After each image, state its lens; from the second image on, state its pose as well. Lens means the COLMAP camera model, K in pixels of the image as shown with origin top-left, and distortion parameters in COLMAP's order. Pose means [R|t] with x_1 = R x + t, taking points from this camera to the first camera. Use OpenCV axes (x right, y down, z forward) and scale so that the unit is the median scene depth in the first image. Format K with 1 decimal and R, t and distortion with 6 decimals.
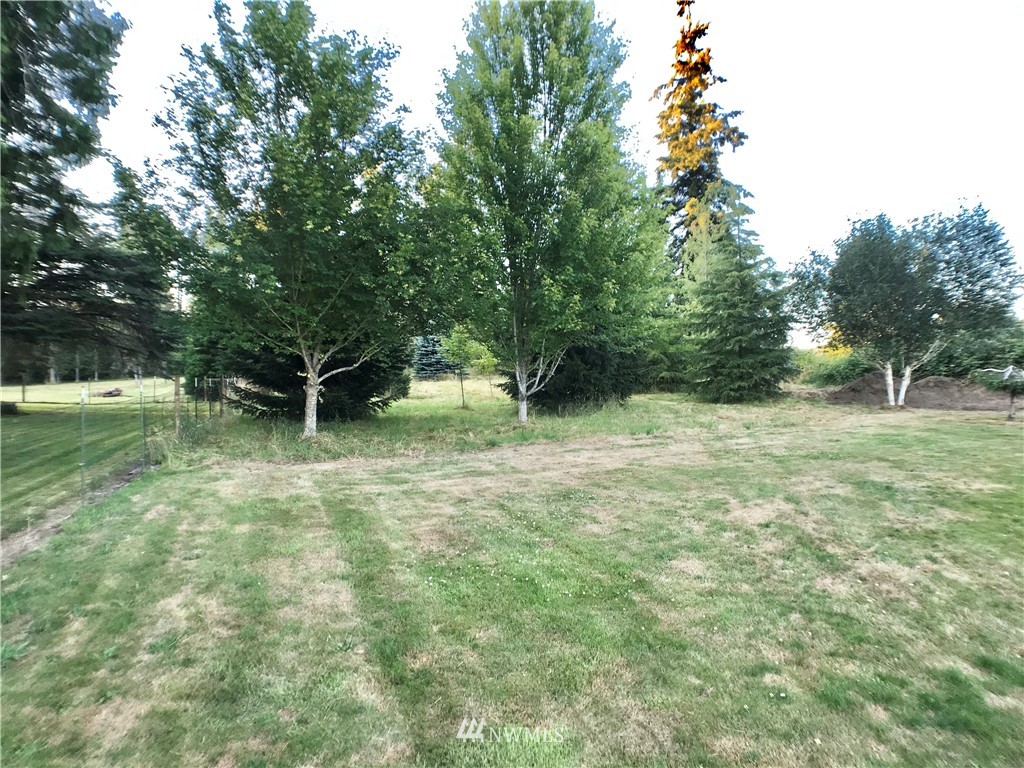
lens RADIAL K [[575.5, 0, 513.4], [0, 575.5, 385.2], [0, 0, 1]] dist [-0.094721, 0.012113]
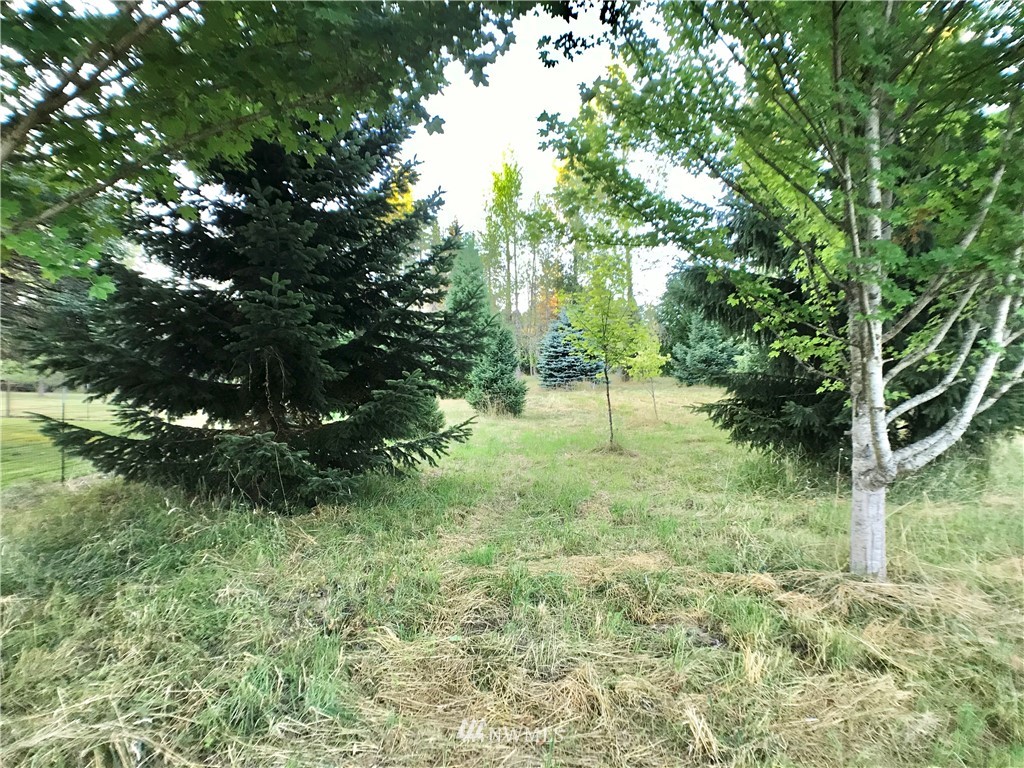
lens RADIAL K [[575.5, 0, 512.0], [0, 575.5, 382.9], [0, 0, 1]] dist [-0.094721, 0.012113]
pose [[0.971659, -0.004319, -0.236349, -0.028998], [0.000207, 0.999848, -0.017417, -0.004873], [0.236388, 0.016874, 0.971512, 0.268551]]
